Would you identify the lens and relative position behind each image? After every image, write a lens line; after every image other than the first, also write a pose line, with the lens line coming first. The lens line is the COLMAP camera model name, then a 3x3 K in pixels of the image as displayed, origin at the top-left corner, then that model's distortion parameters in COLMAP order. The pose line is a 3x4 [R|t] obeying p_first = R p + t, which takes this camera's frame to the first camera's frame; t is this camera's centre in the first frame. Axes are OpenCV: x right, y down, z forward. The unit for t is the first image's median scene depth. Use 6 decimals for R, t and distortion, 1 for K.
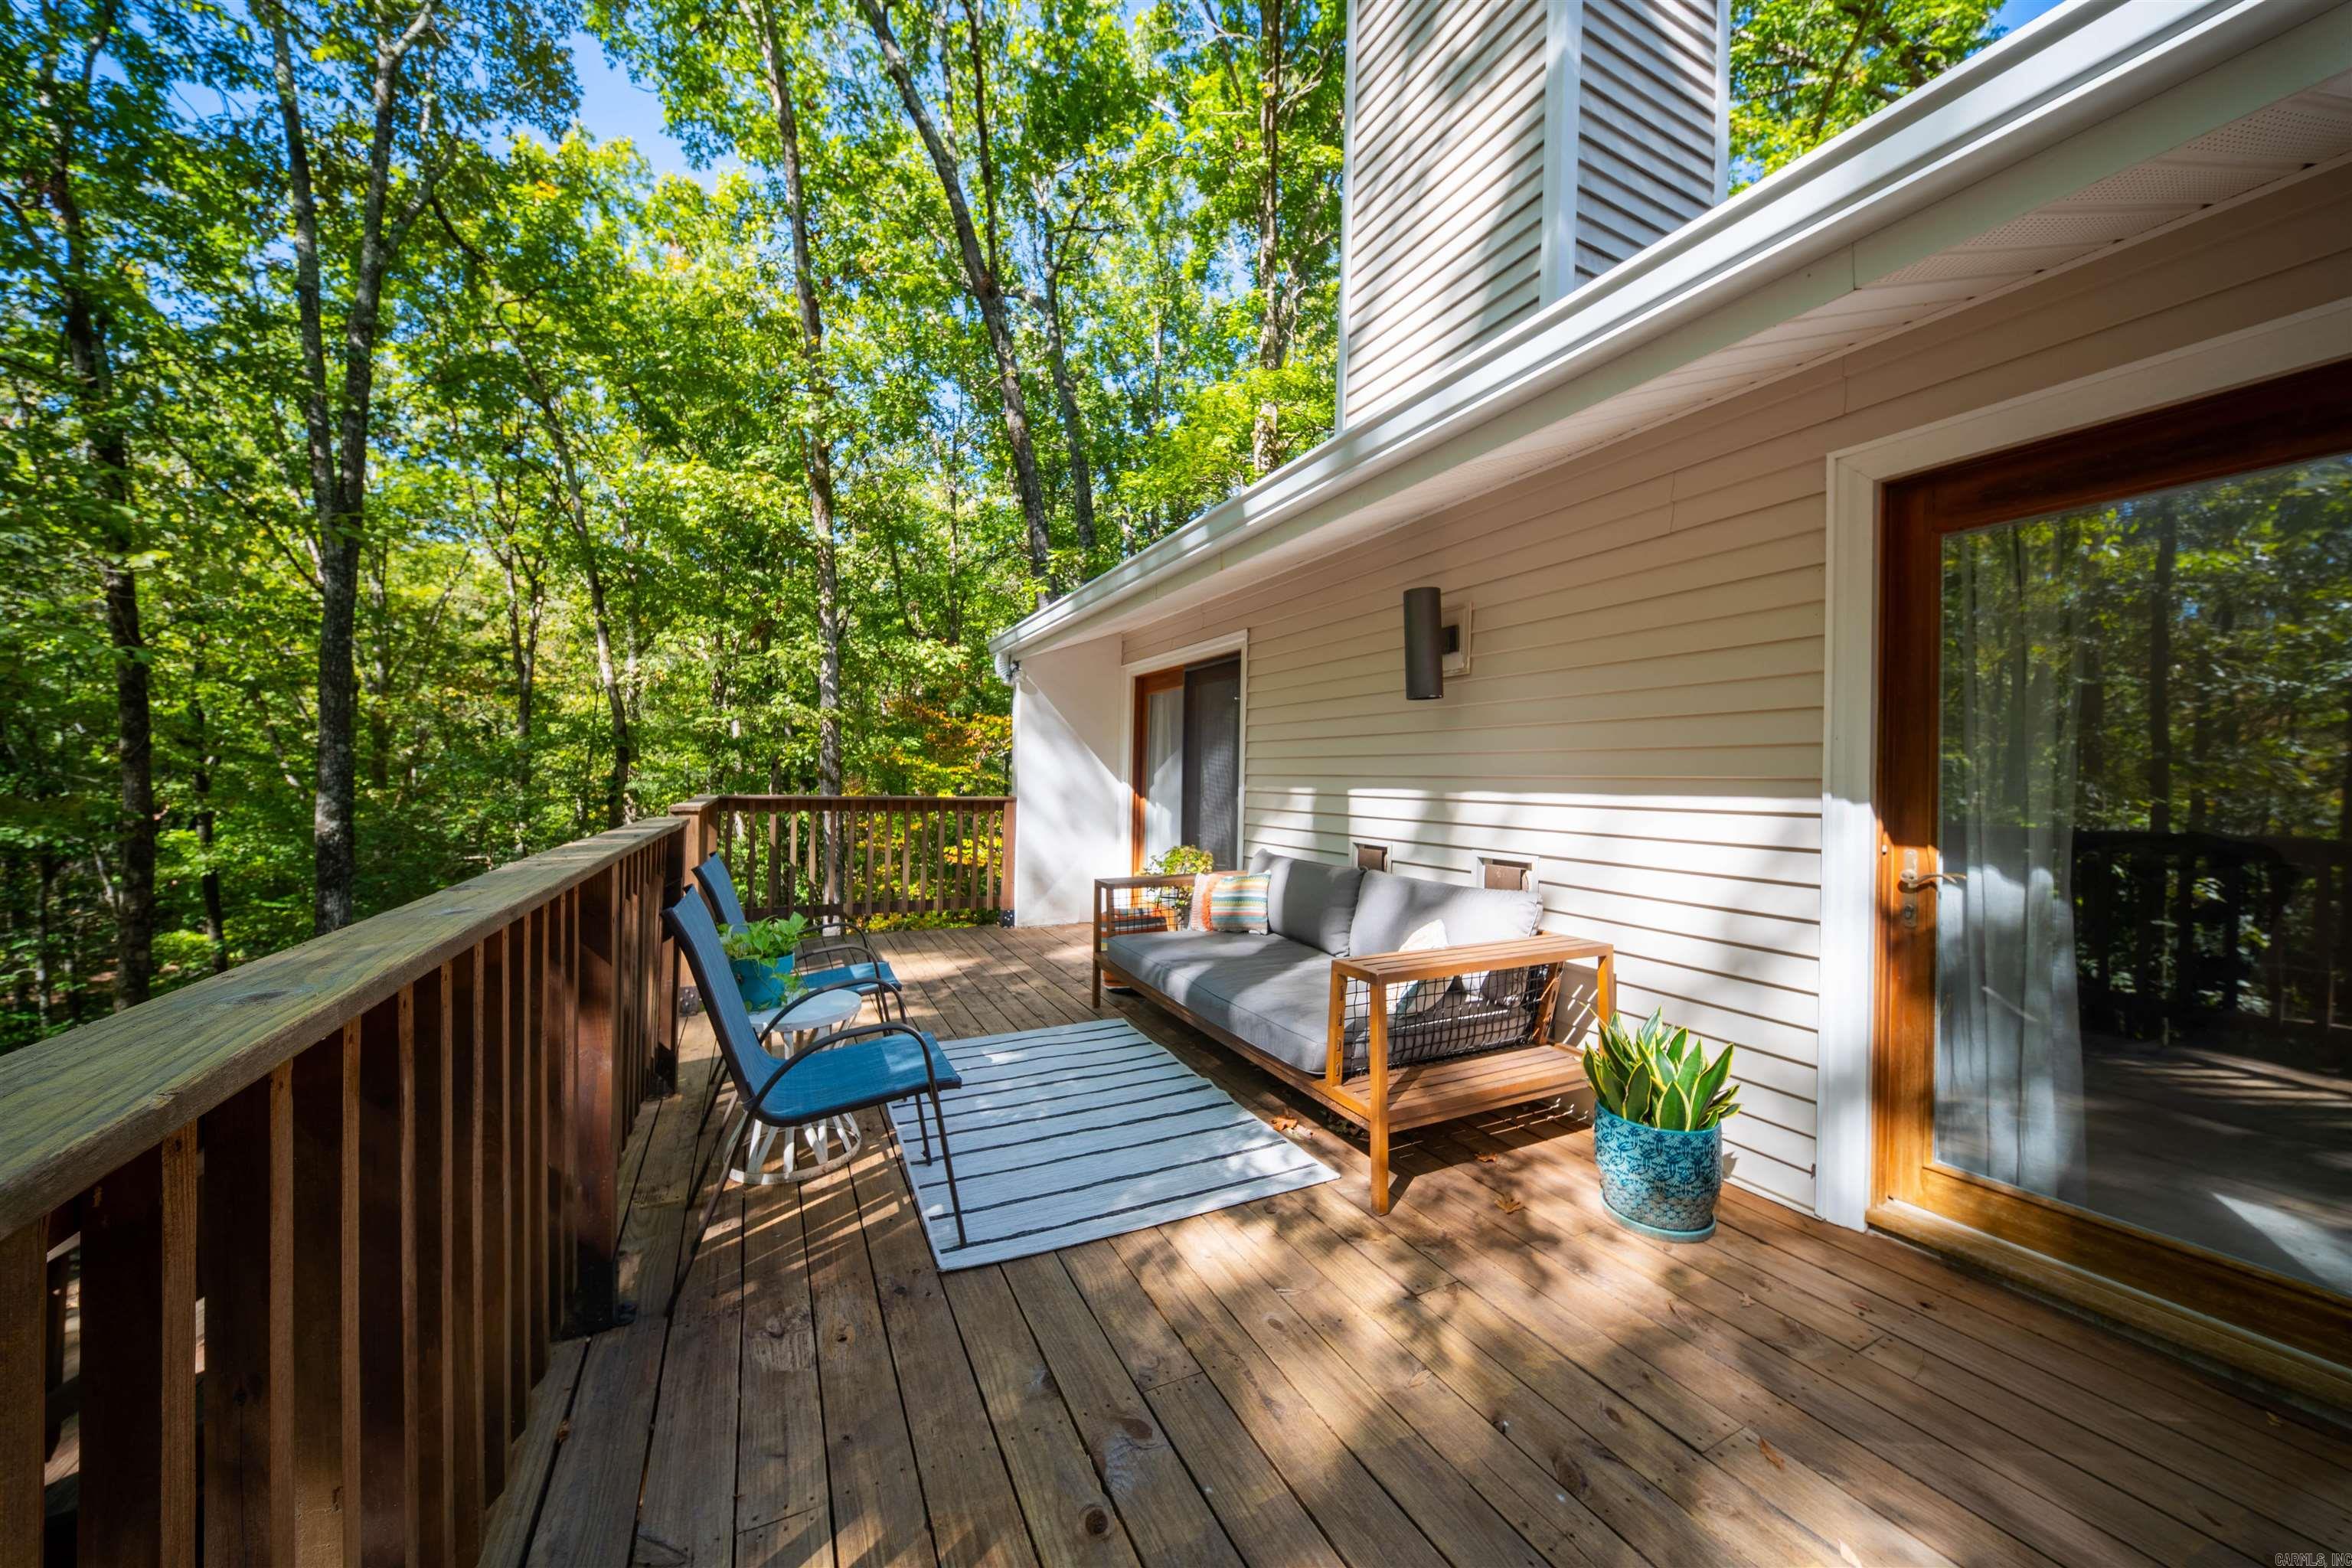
lens RADIAL K [[821.6, 0, 1186.9], [0, 821.6, 778.7], [0, 0, 1]] dist [-0.004292, -0.001624]
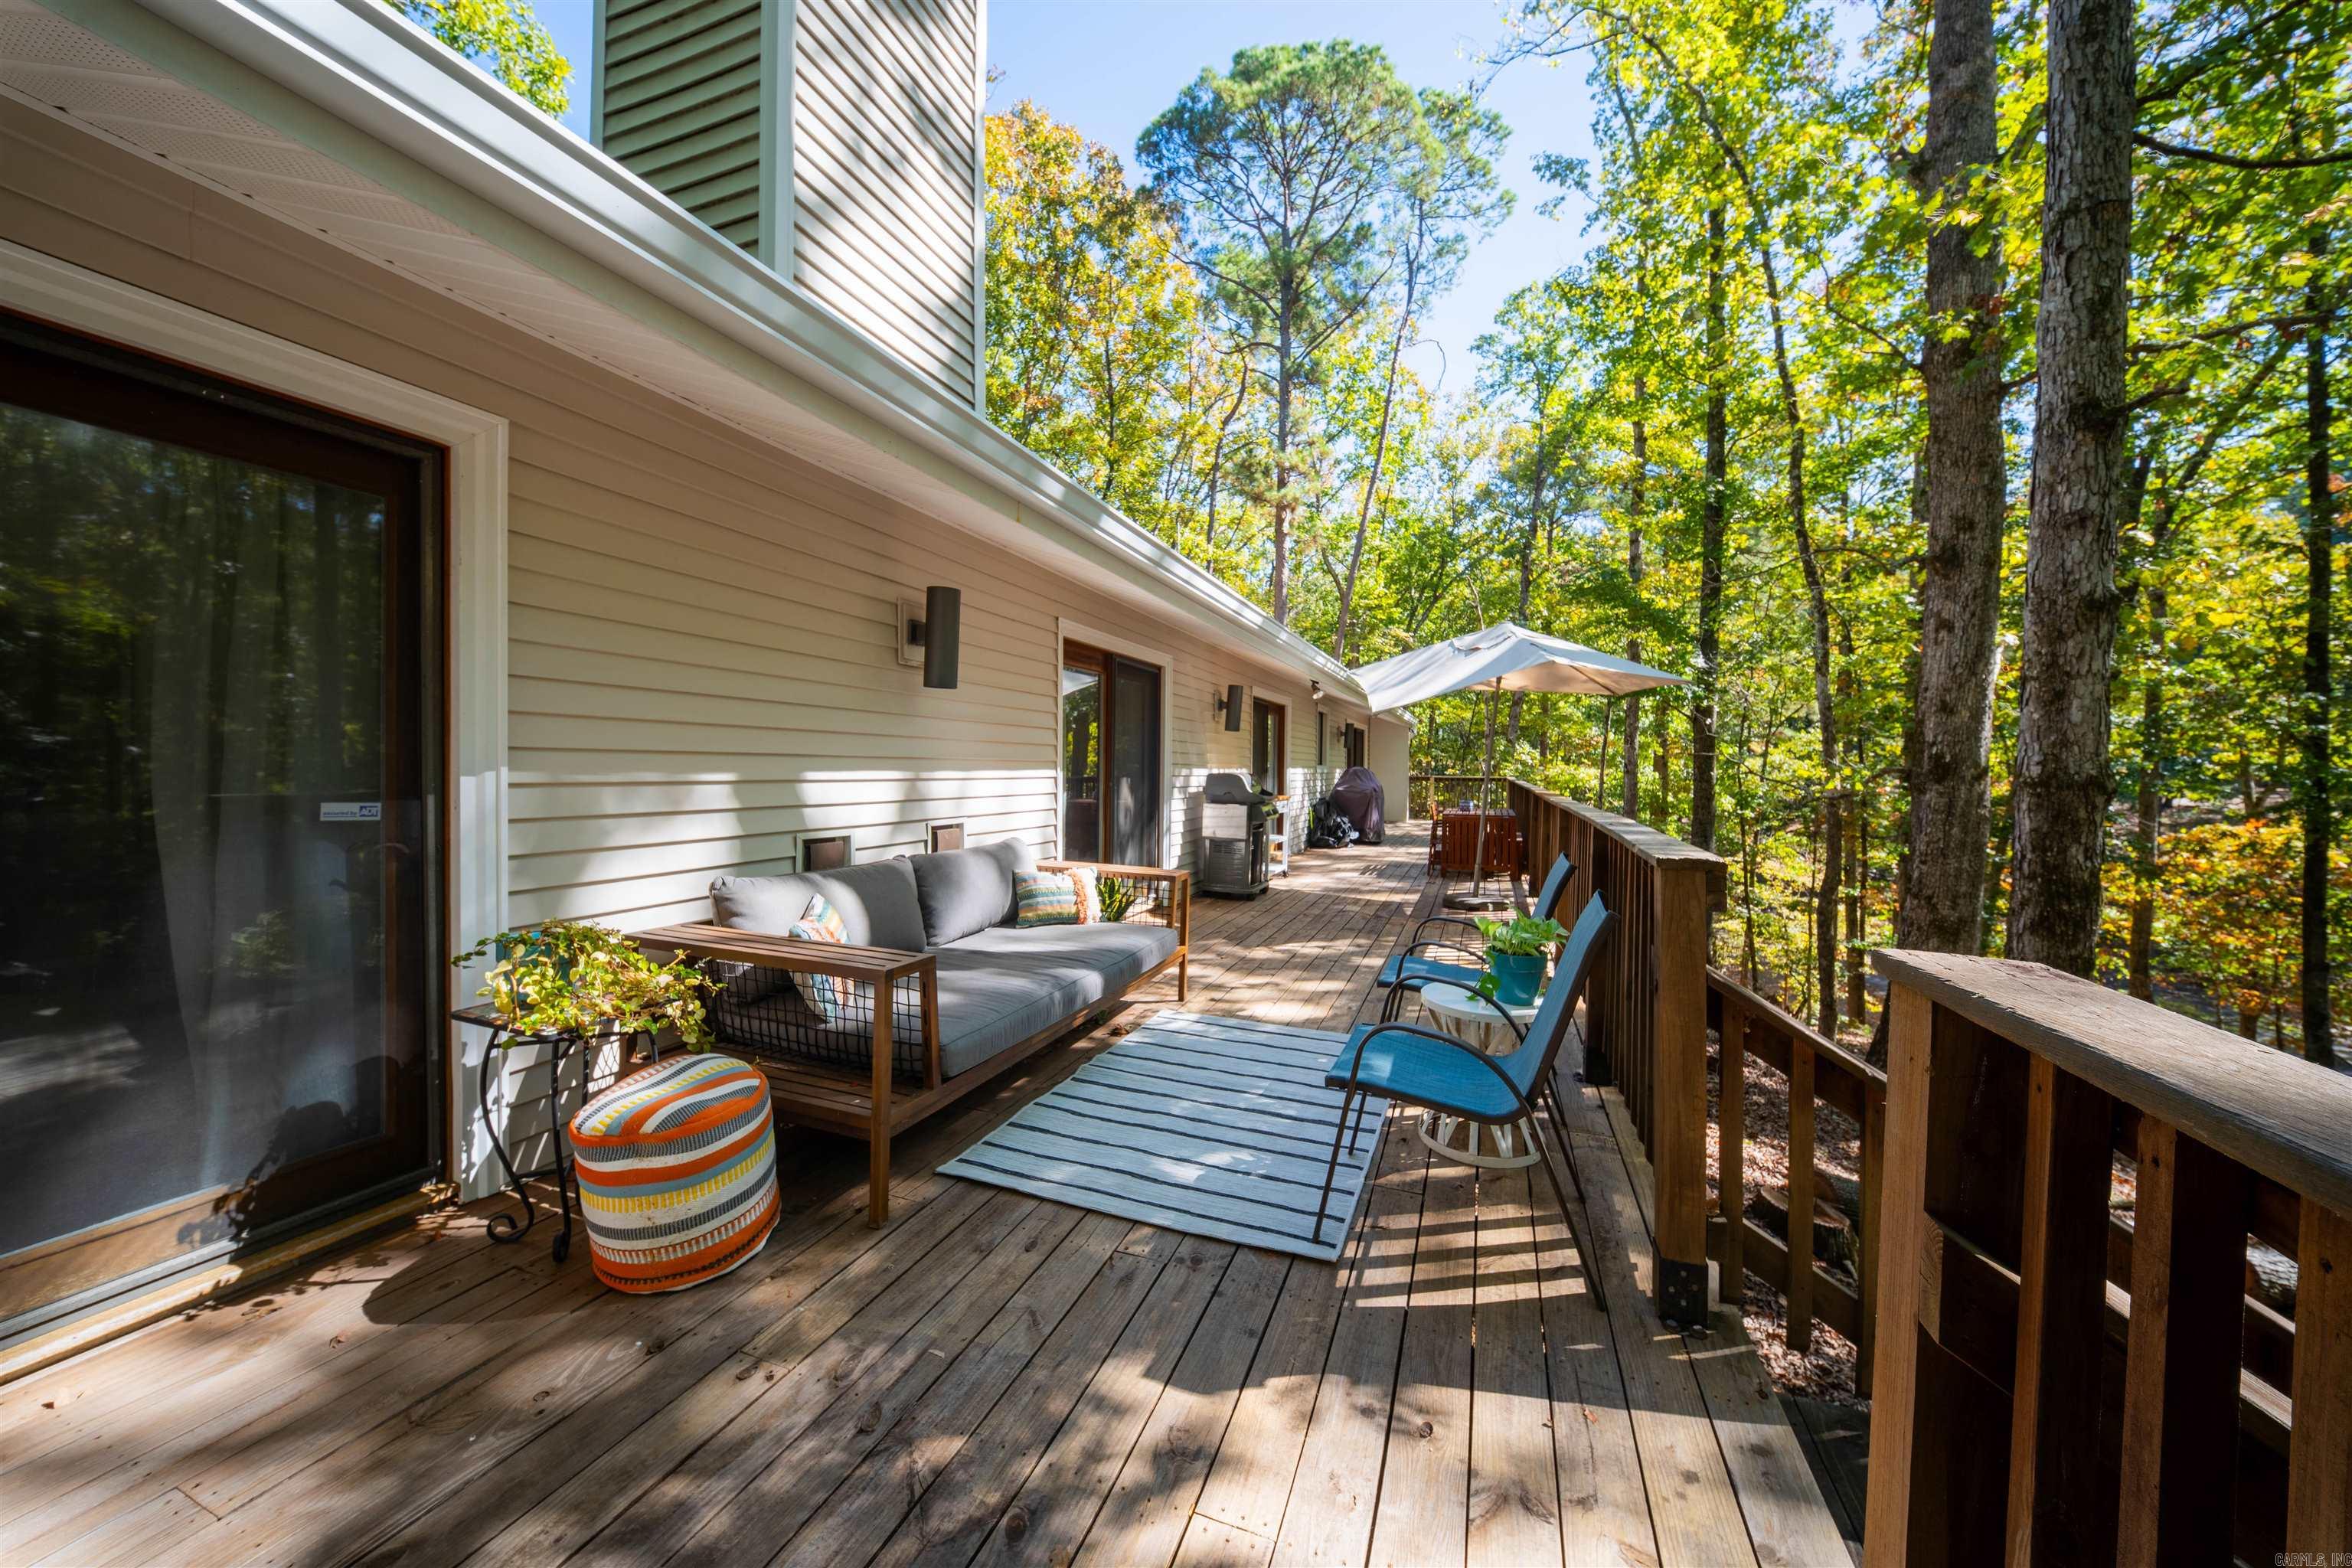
lens RADIAL K [[821.6, 0, 1178.6], [0, 821.6, 783.5], [0, 0, 1]] dist [-0.004292, -0.001624]
pose [[-0.668129, -0.039710, 0.742985, -0.740922], [-0.023791, 0.999204, 0.032010, -0.012724], [-0.743665, 0.003710, -0.668542, 1.496130]]
